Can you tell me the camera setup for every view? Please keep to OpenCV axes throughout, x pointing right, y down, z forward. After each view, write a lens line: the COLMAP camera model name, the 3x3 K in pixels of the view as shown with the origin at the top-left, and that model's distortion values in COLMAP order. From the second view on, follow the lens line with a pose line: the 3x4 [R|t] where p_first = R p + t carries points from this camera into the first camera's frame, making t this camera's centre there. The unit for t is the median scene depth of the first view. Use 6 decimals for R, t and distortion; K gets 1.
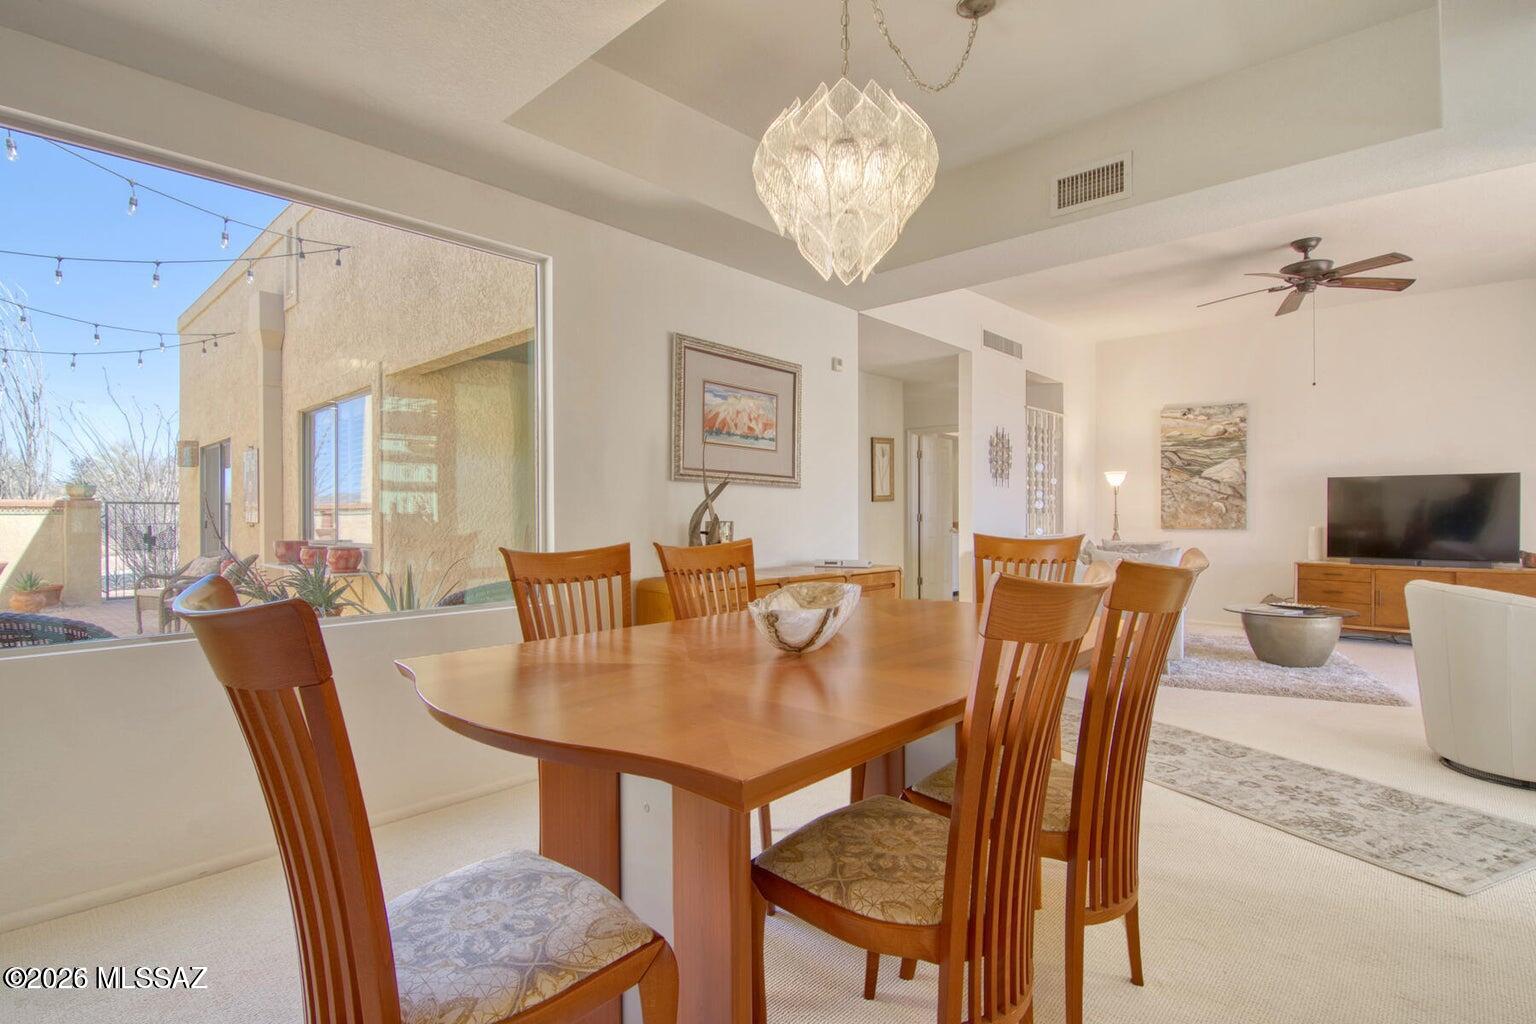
lens RADIAL K [[741.6, 0, 762.5], [0, 741.6, 521.3], [0, 0, 1]] dist [-0.004483, -0.009854]
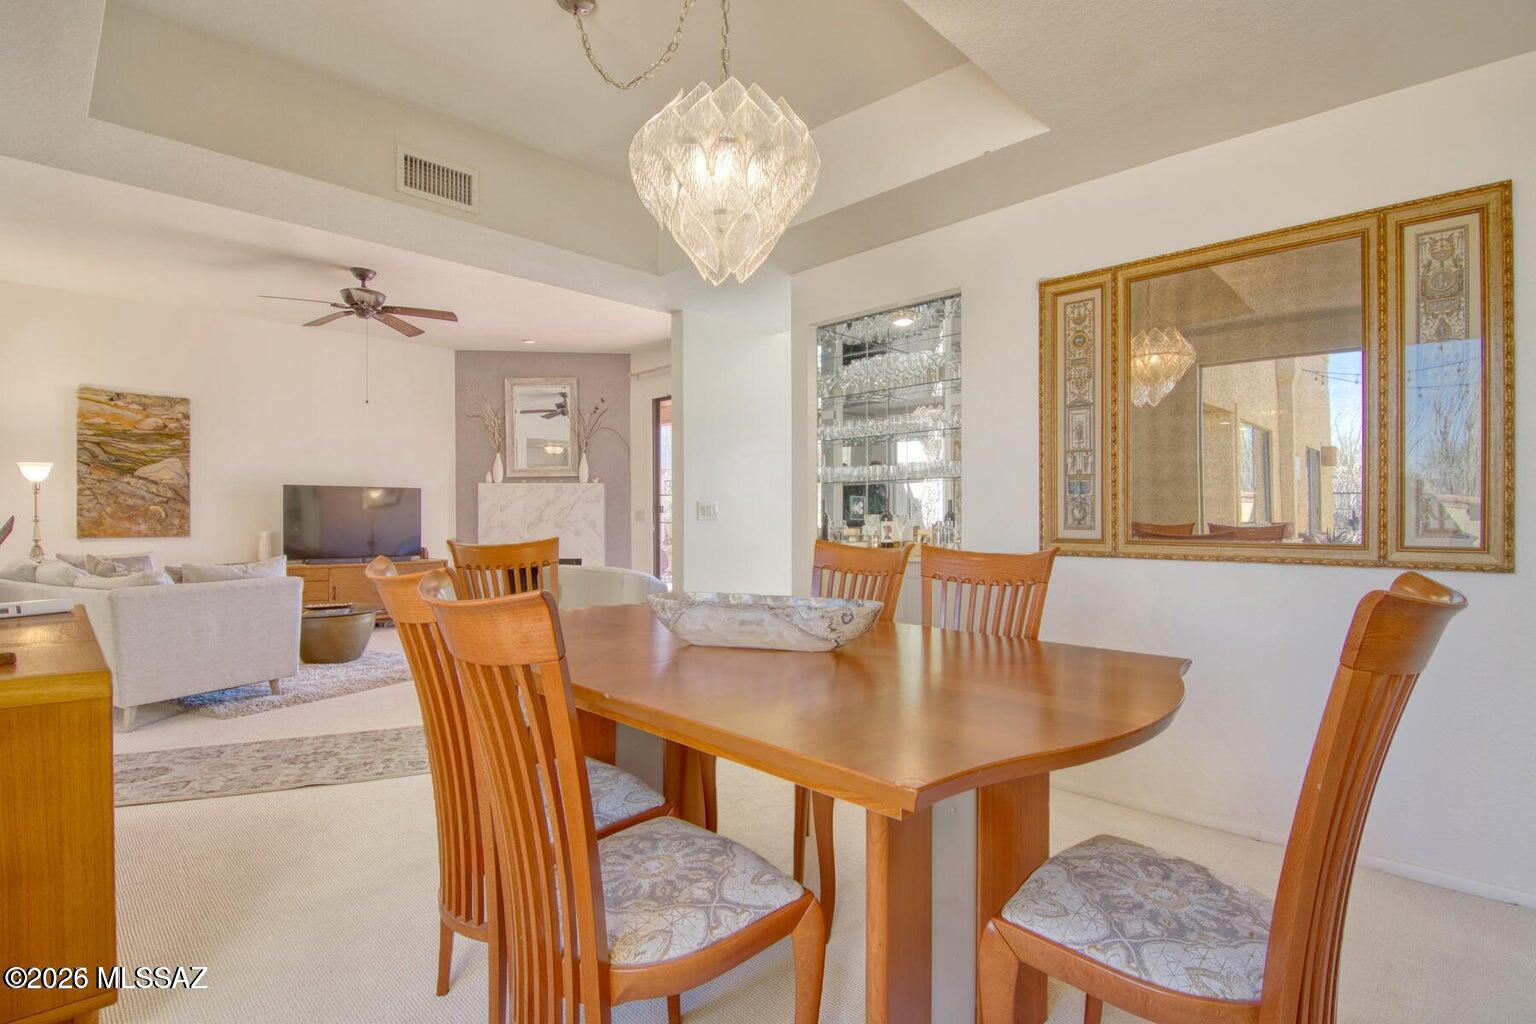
lens RADIAL K [[741.6, 0, 767.1], [0, 741.6, 518.9], [0, 0, 1]] dist [-0.004483, -0.009854]
pose [[0.031748, 0.000403, 0.999496, -0.238983], [0.012513, 0.999921, -0.000801, -0.000835], [-0.999418, 0.012532, 0.031741, 0.250795]]
